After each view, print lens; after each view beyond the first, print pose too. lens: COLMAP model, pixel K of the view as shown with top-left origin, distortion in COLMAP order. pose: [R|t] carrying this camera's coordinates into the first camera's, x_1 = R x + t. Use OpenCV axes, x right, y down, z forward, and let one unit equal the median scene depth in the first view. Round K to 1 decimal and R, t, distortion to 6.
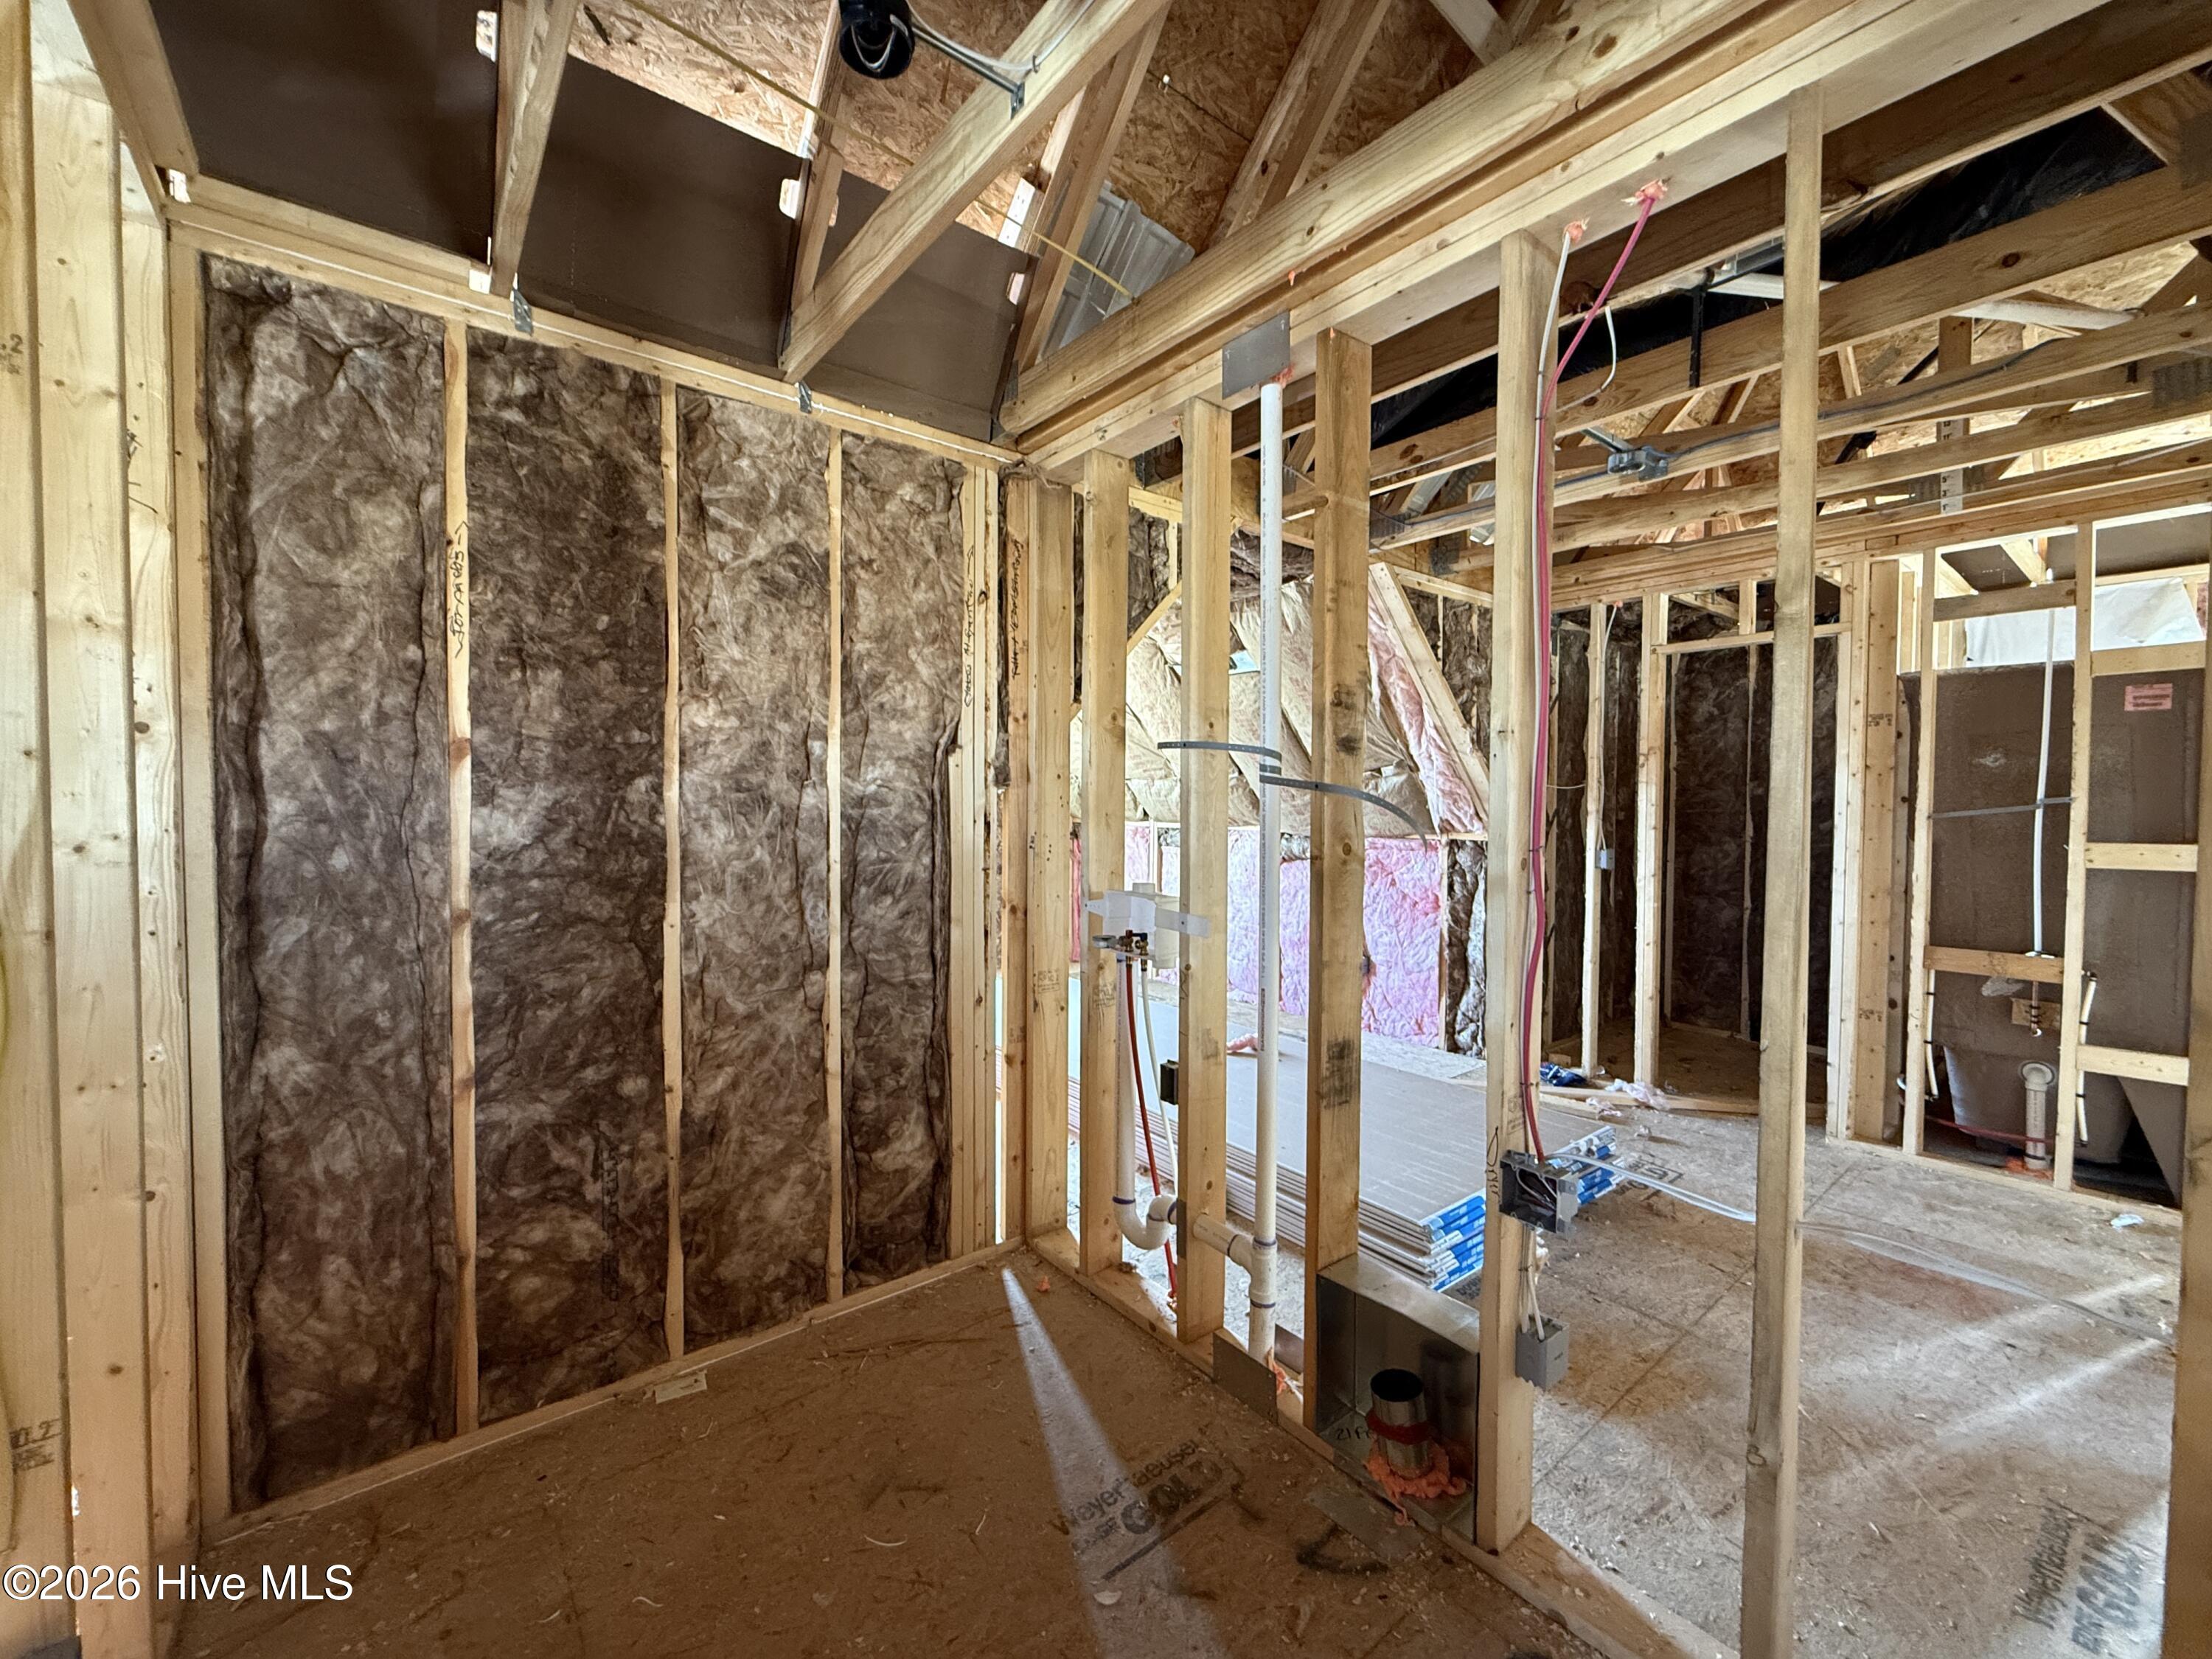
lens RADIAL K [[895.4, 0, 1053.5], [0, 895.4, 824.5], [0, 0, 1]] dist [0.000895, 0.000140]
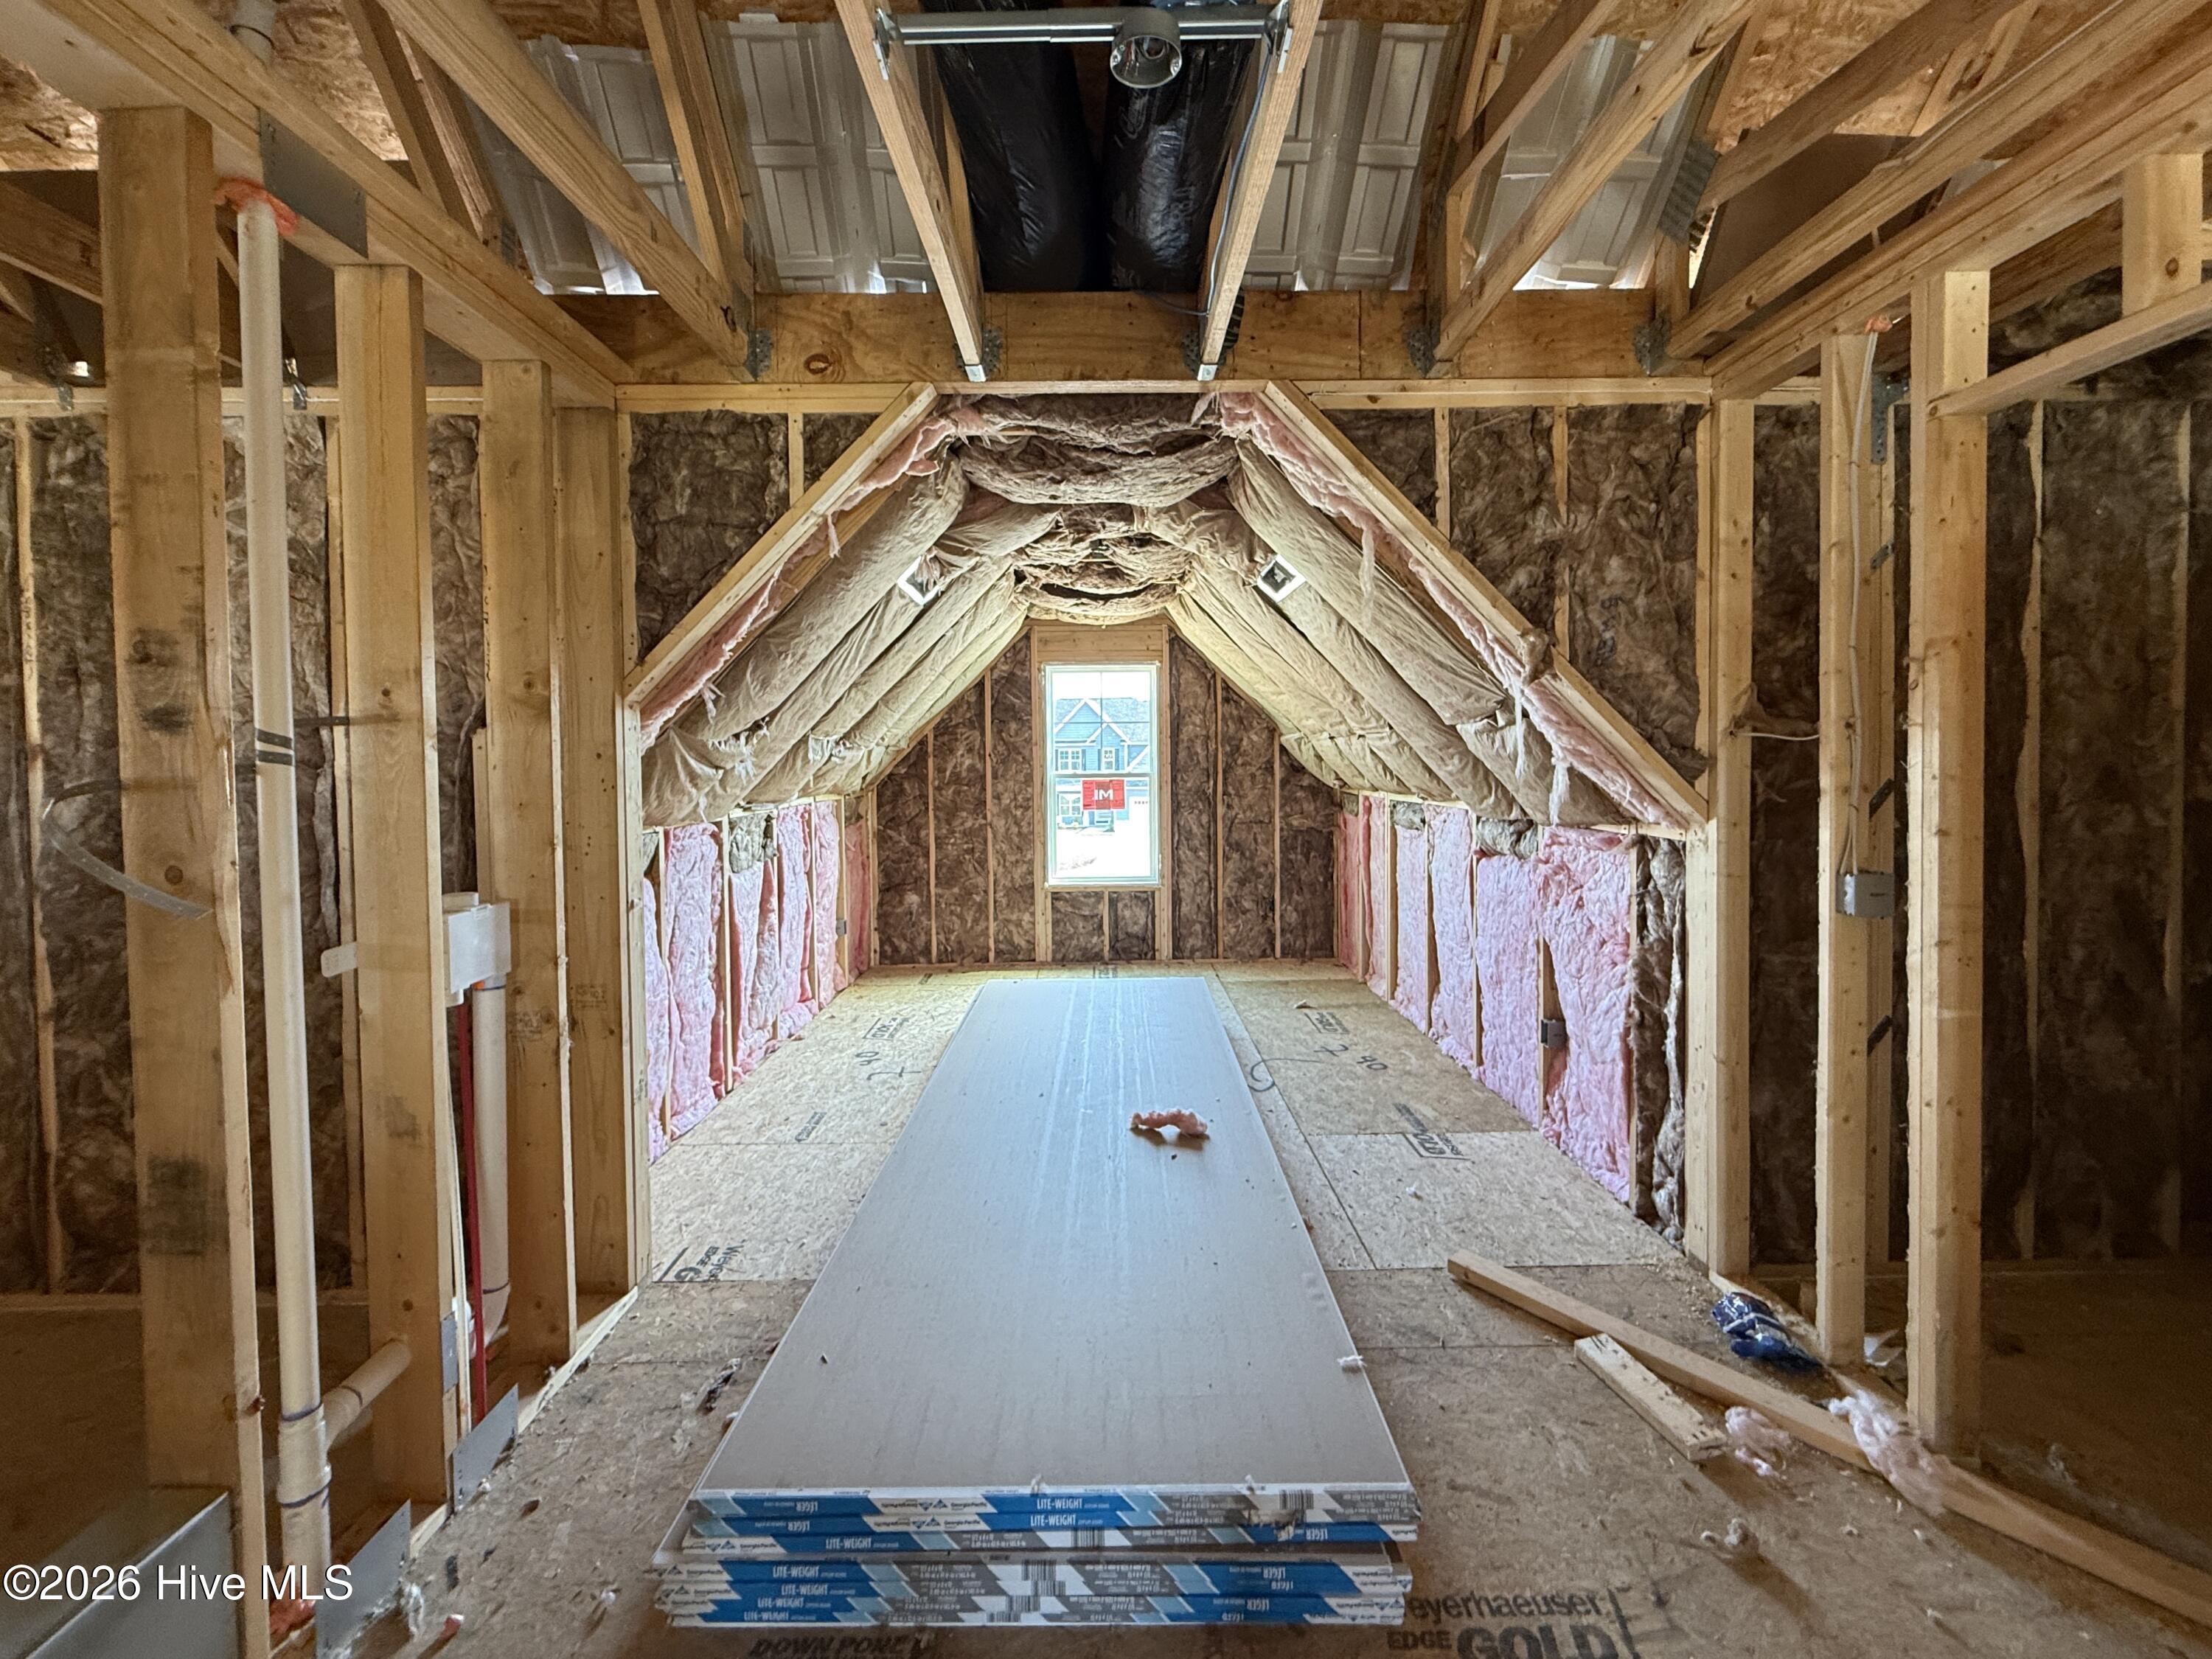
lens RADIAL K [[895.4, 0, 1099.1], [0, 895.4, 778.2], [0, 0, 1]] dist [0.000895, 0.000140]
pose [[0.794962, -0.002671, -0.606653, 0.976510], [0.000581, 0.999993, -0.003642, -0.031755], [0.606659, 0.002543, 0.794958, 0.675369]]
